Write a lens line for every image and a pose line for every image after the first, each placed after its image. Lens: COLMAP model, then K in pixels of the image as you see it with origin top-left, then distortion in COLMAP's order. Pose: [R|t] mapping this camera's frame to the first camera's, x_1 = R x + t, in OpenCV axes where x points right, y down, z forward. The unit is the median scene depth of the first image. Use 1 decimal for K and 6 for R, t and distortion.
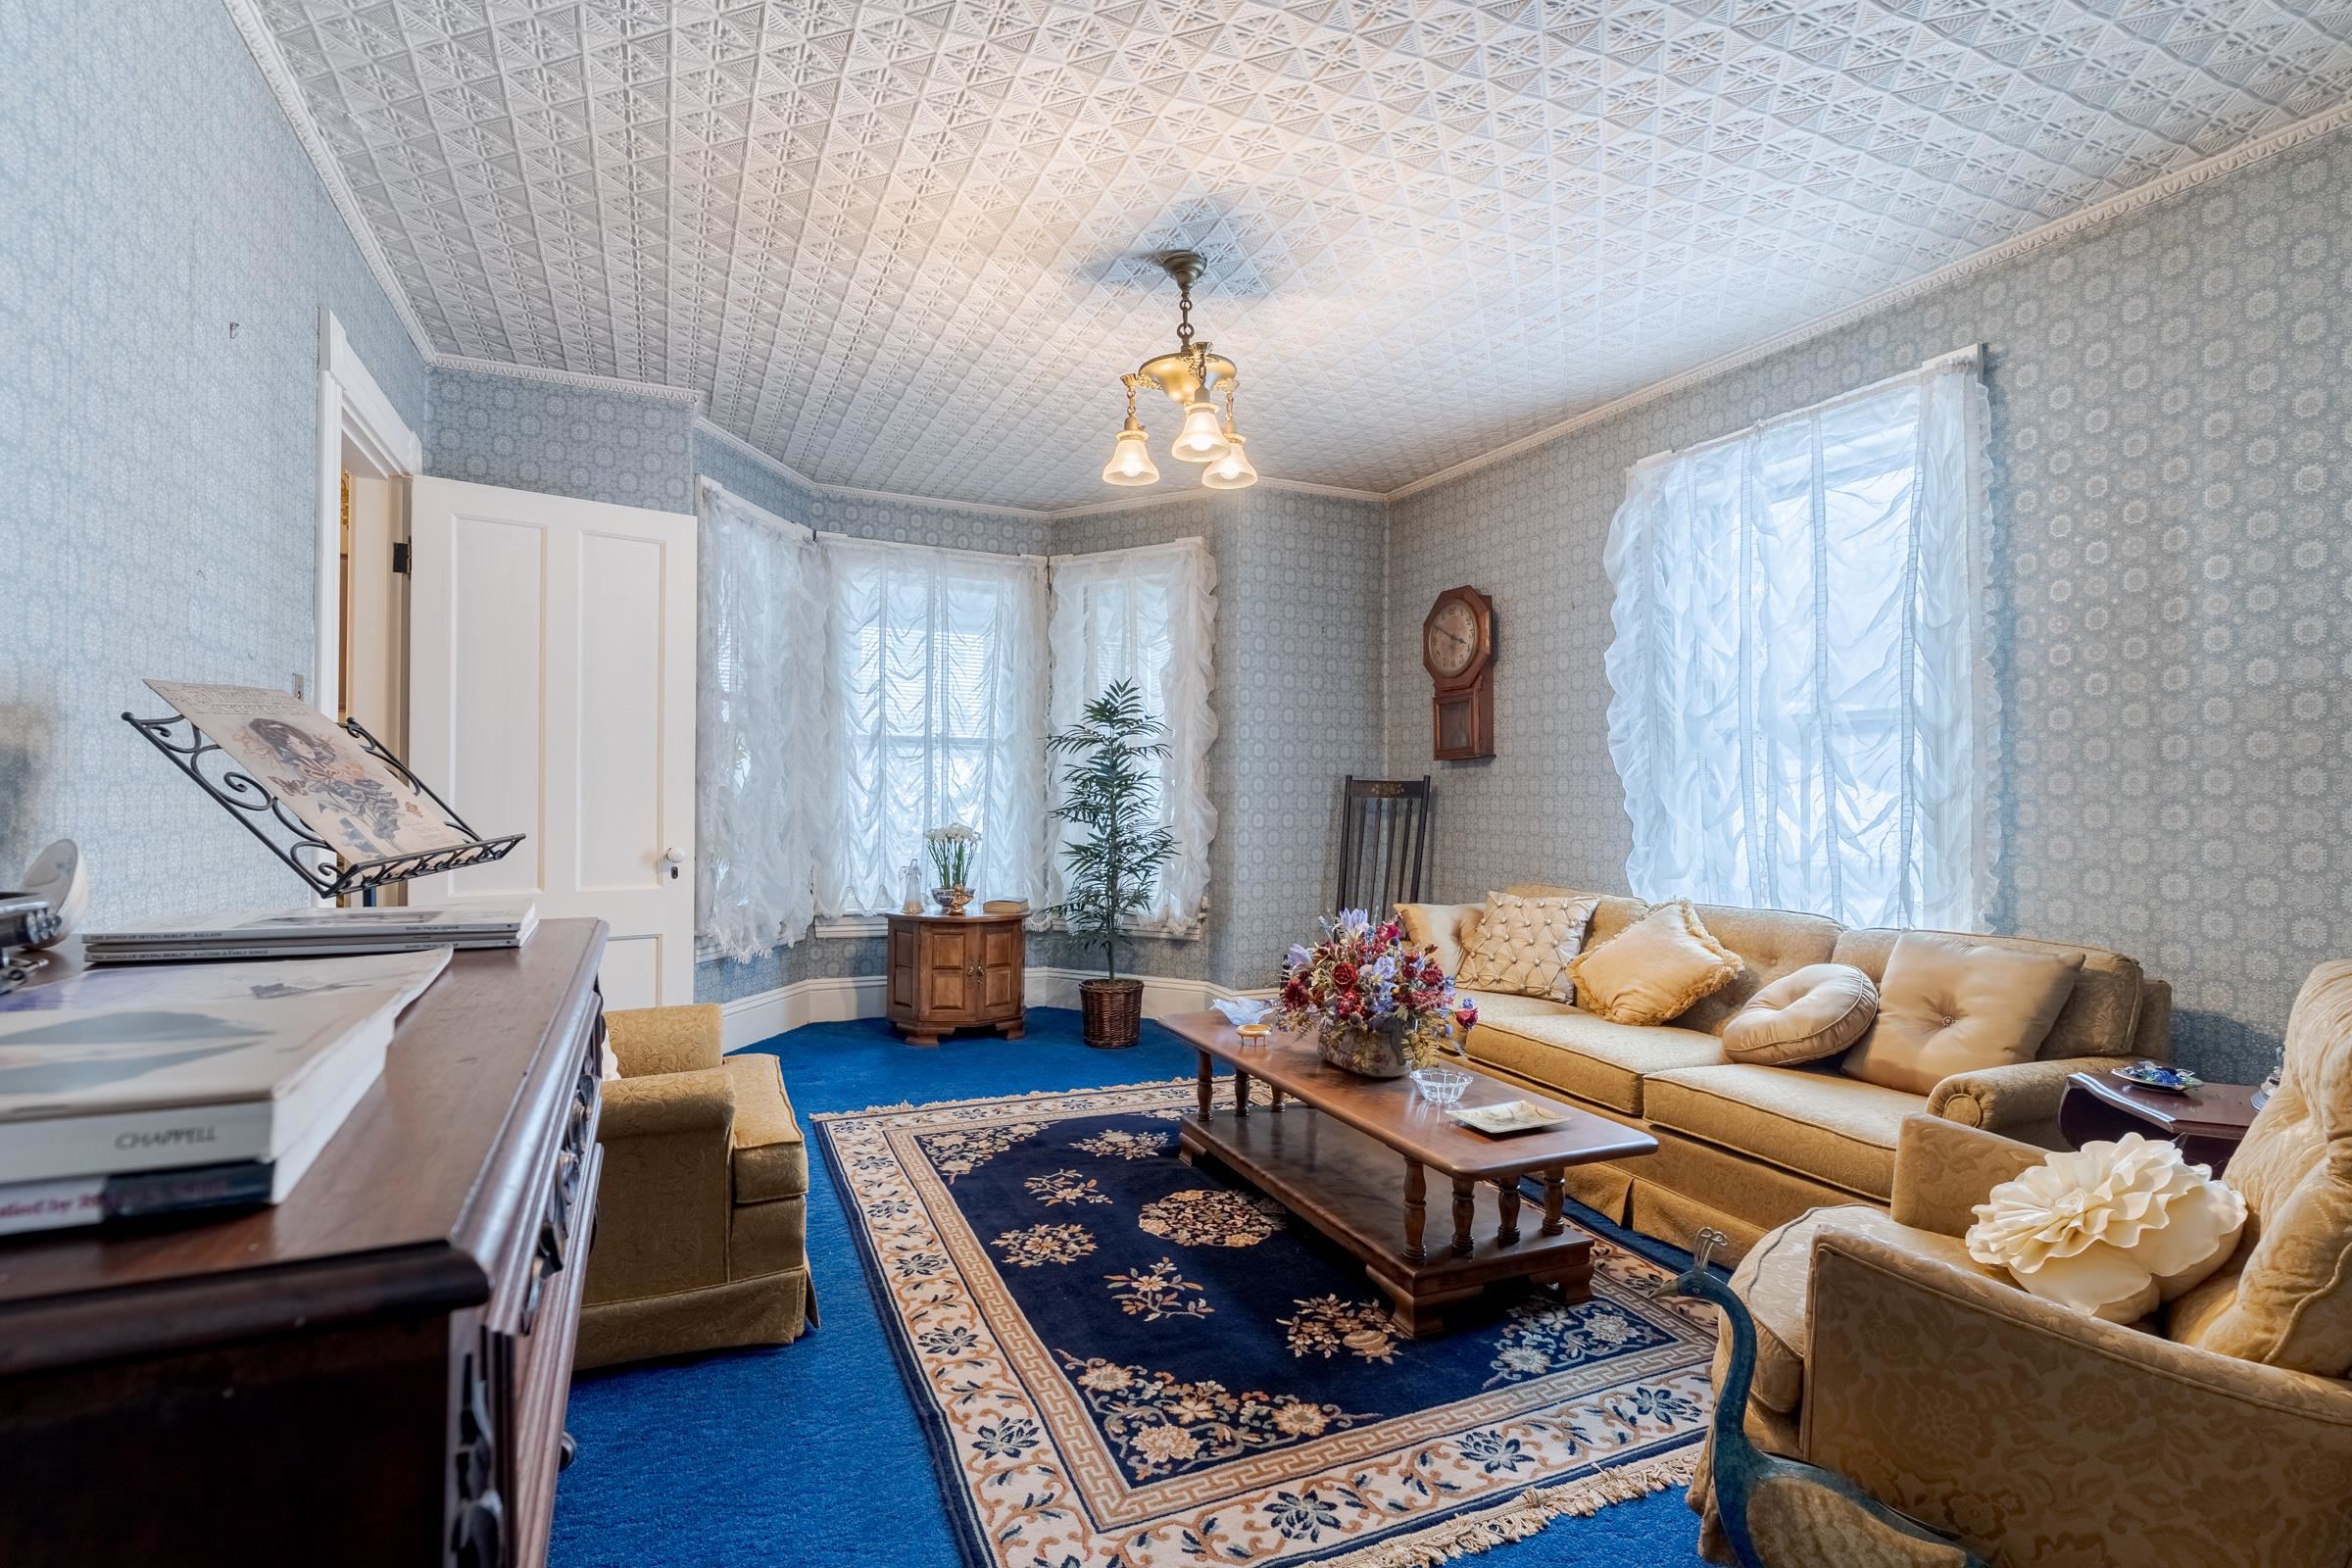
lens RADIAL K [[1120.3, 0, 1174.6], [0, 1120.3, 787.3], [0, 0, 1]] dist [-0.000385, 0.001137]
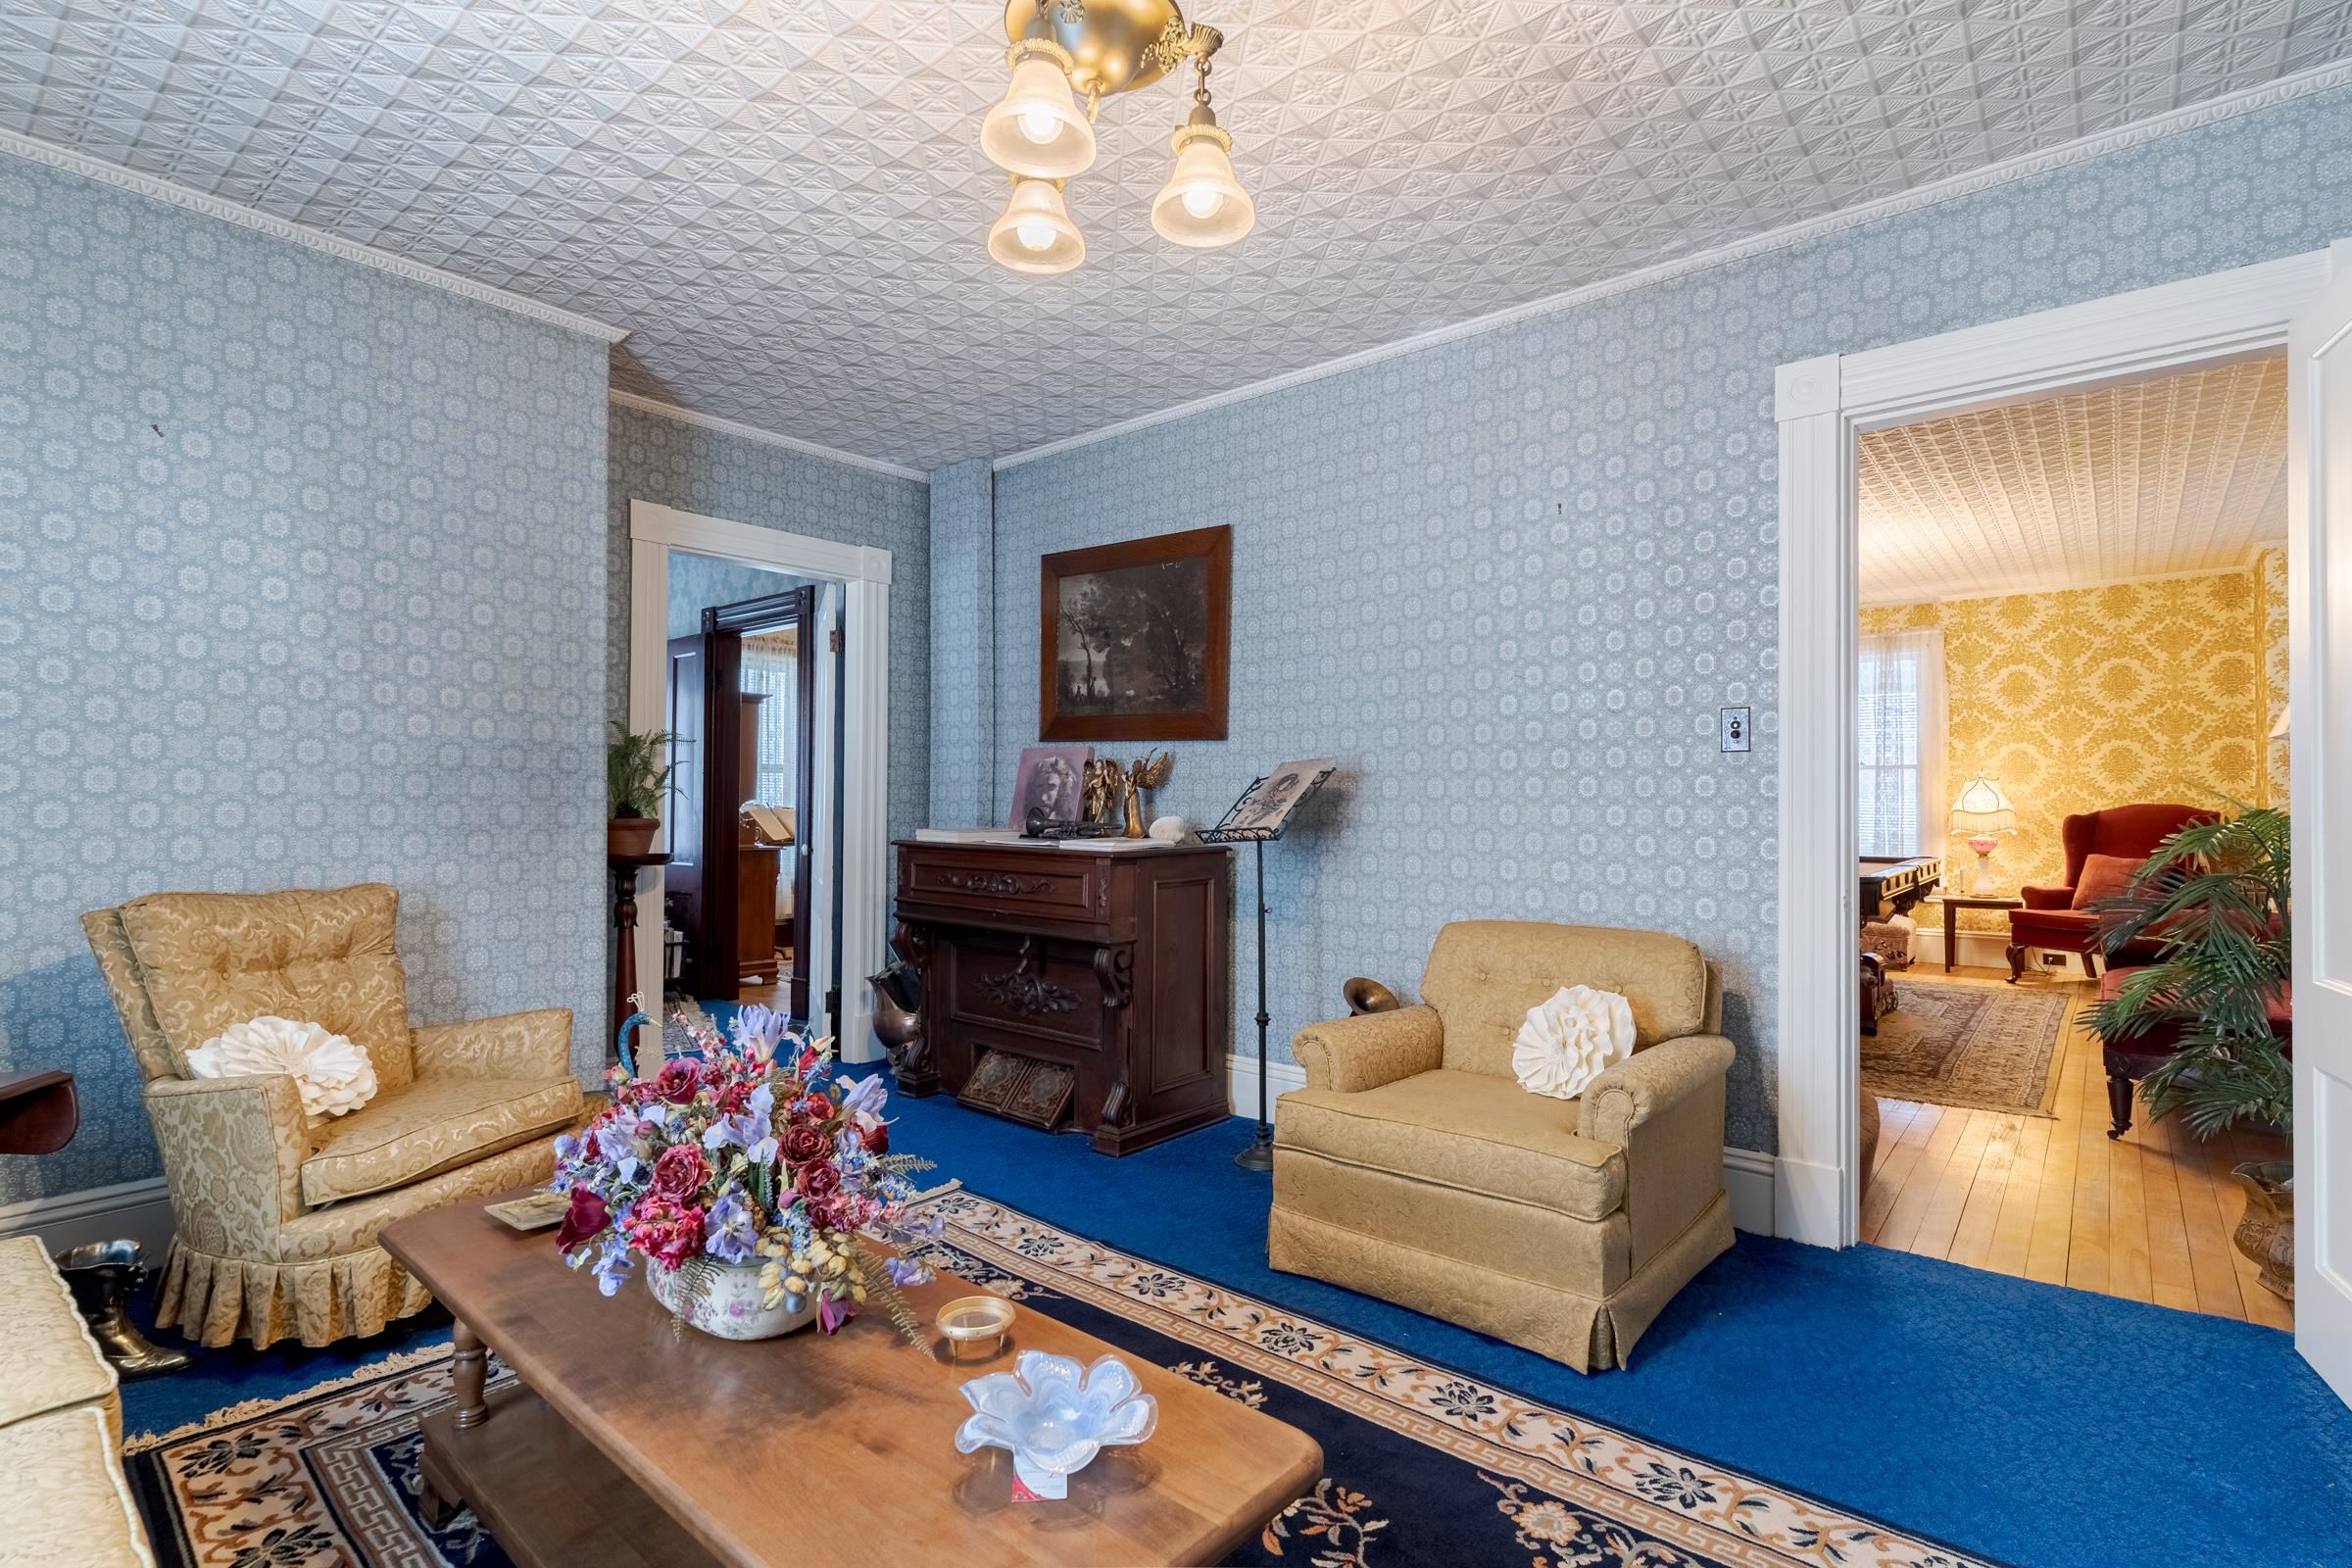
lens RADIAL K [[1120.3, 0, 1178.6], [0, 1120.3, 788.7], [0, 0, 1]] dist [-0.000385, 0.001137]
pose [[-0.902156, -0.016512, -0.431094, 0.218326], [-0.007484, 0.999716, -0.022630, 0.012524], [0.431345, -0.017190, -0.902023, 1.604584]]
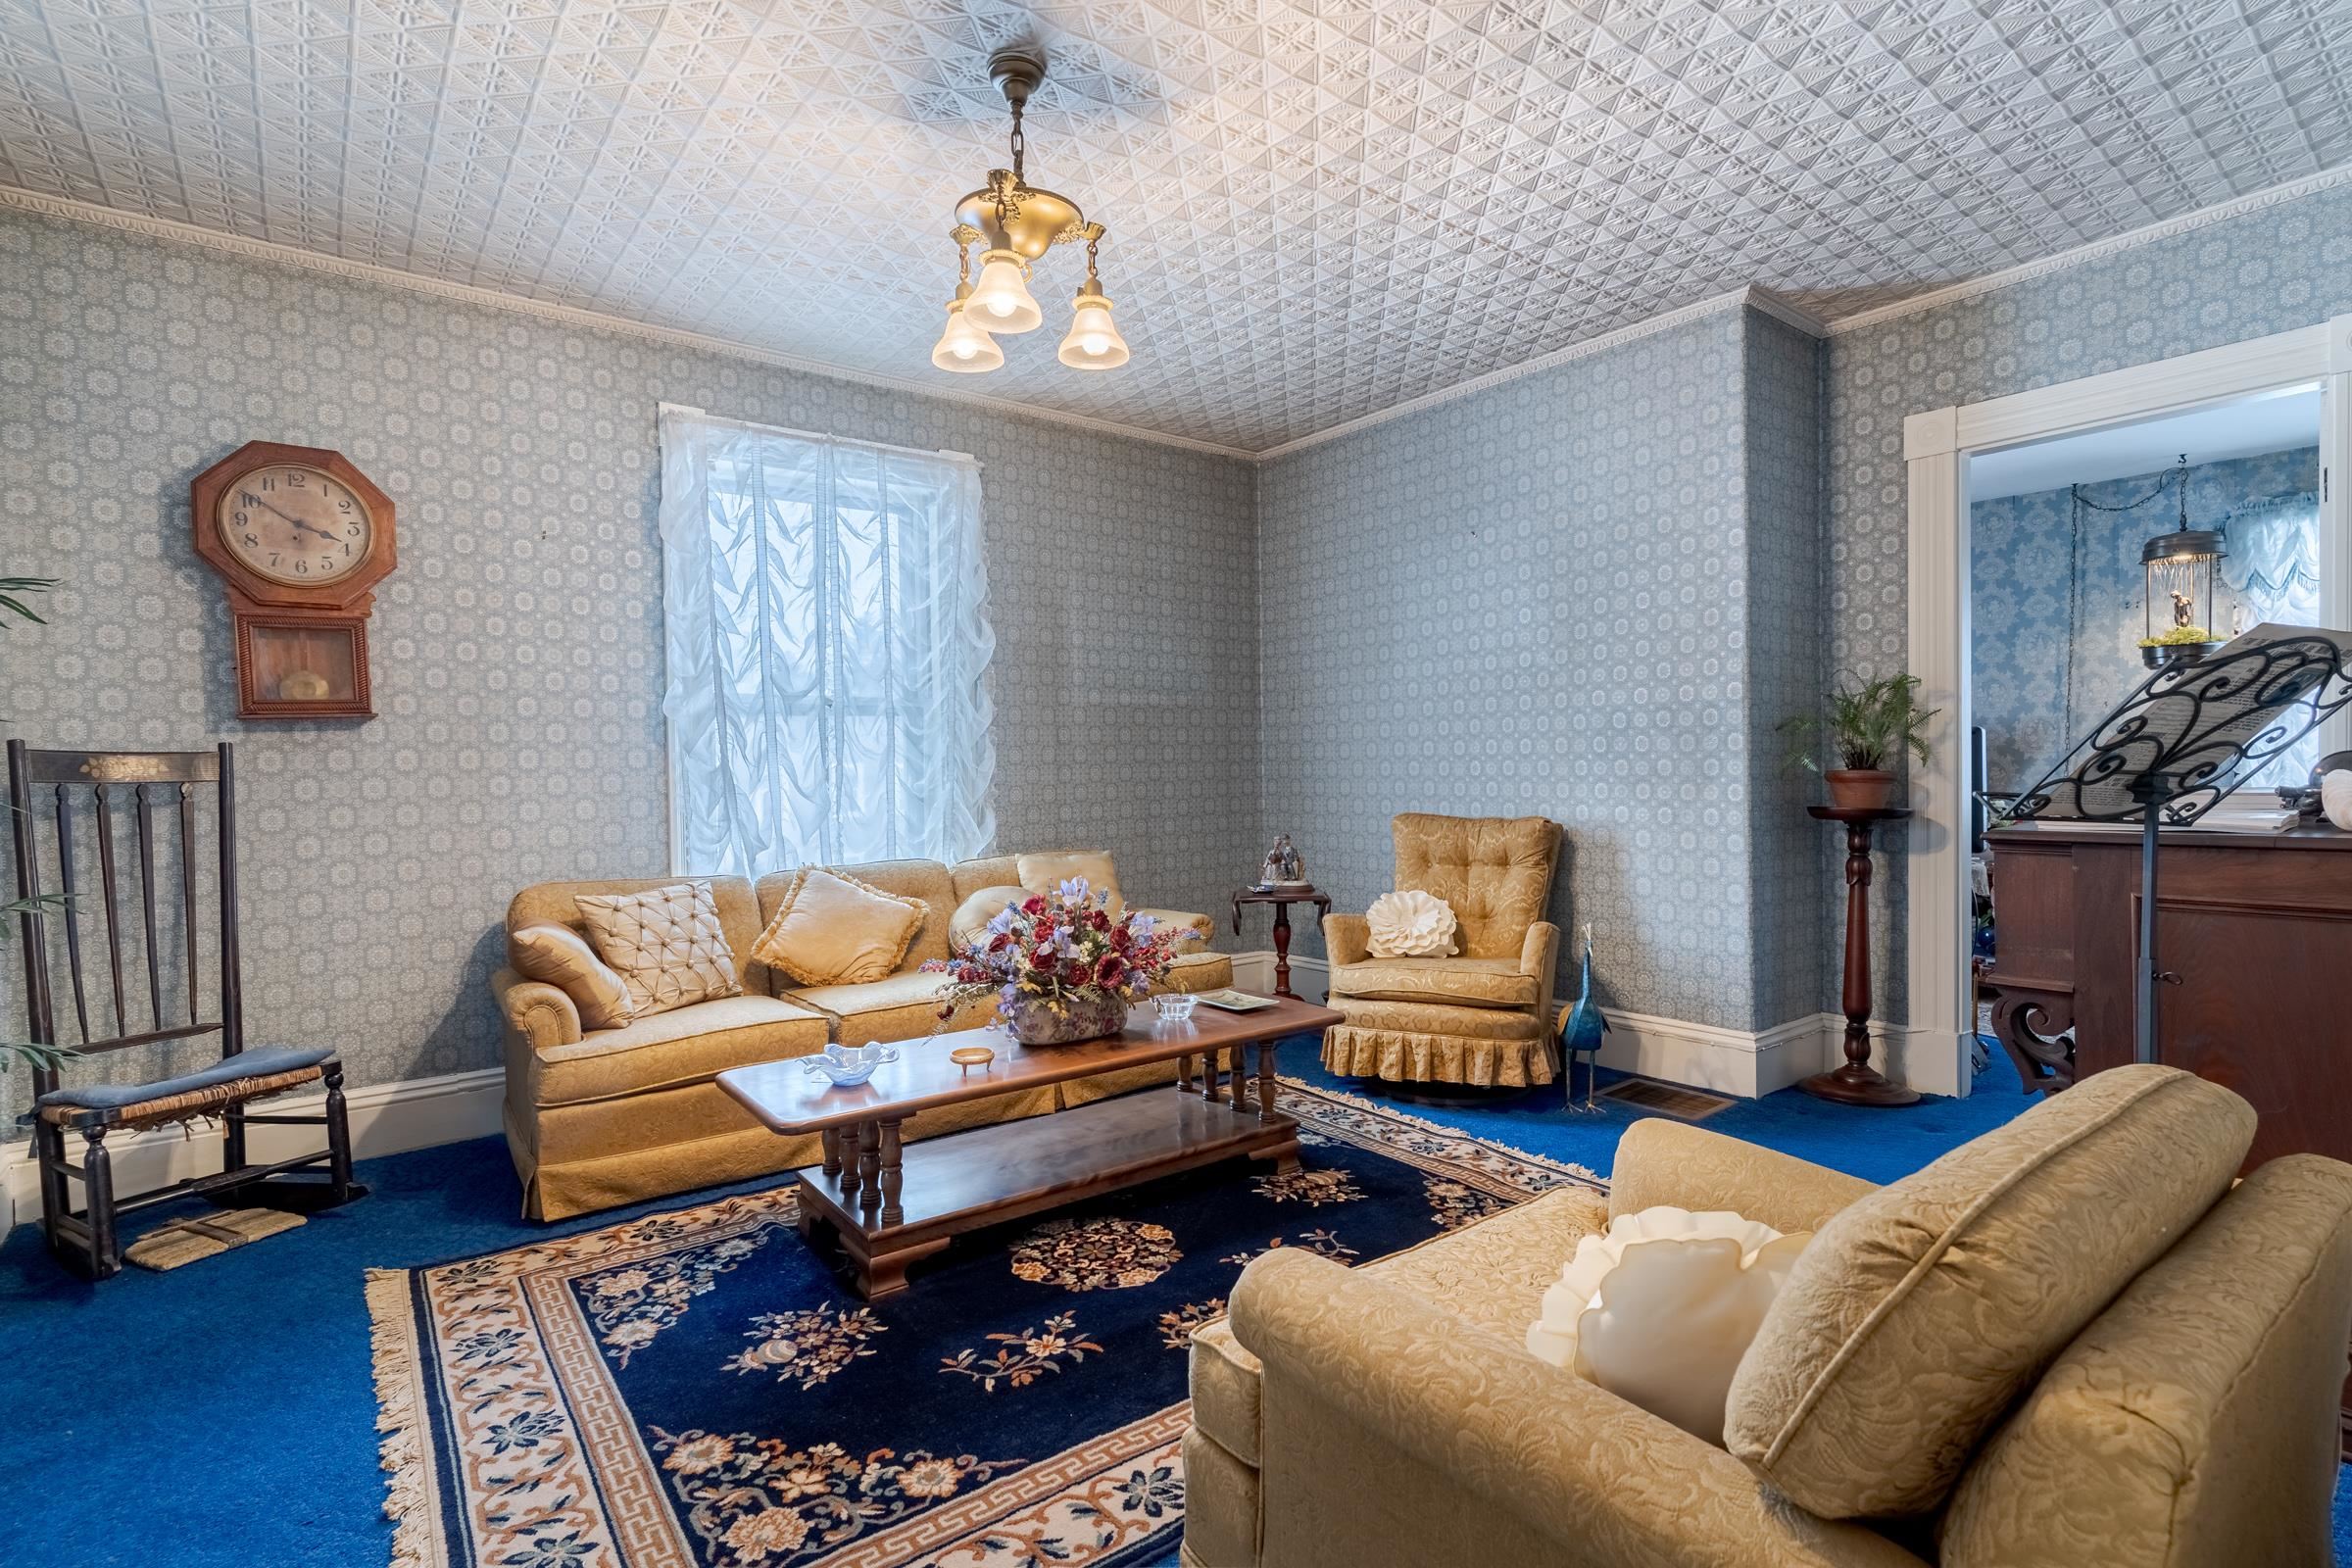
lens RADIAL K [[1120.3, 0, 1177.7], [0, 1120.3, 784.9], [0, 0, 1]] dist [-0.000385, 0.001137]
pose [[-0.231338, -0.019066, 0.972687, -0.826343], [0.008646, 0.999728, 0.021653, 0.005733], [-0.972835, 0.013419, -0.231110, 1.150077]]
